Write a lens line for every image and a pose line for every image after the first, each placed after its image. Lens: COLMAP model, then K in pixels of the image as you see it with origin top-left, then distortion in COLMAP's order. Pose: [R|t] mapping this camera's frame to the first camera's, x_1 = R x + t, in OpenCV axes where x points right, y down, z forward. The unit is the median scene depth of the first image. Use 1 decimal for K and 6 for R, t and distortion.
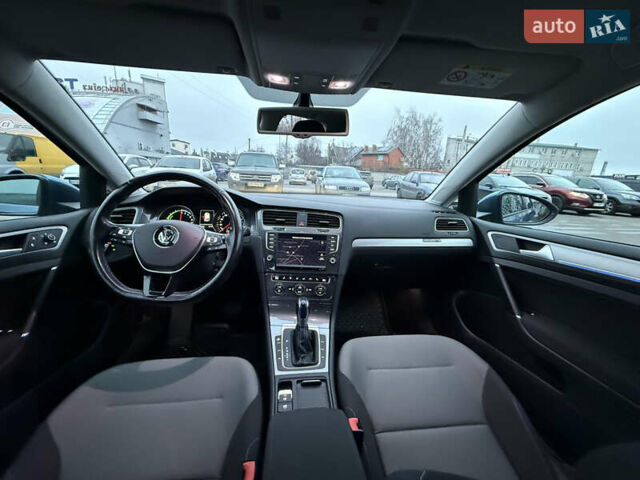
lens RADIAL K [[255.9, 0, 314.2], [0, 255.9, 240.8], [0, 0, 1]] dist [0.000014, -0.000203]
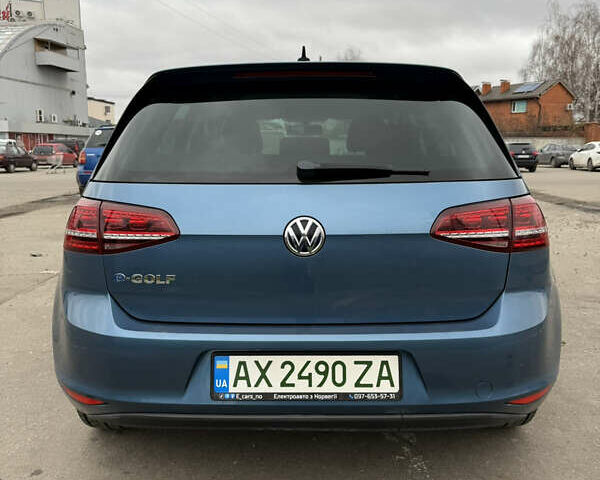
lens RADIAL K [[619.3, 0, 300.0], [0, 619.3, 240.0], [0, 0, 1]] dist [0.000343, -0.009262]
pose [[0.989592, -0.034631, -0.139672, 0.018132], [0.018659, 0.993296, -0.114081, 0.033281], [0.142687, 0.110288, 0.983604, -0.126497]]
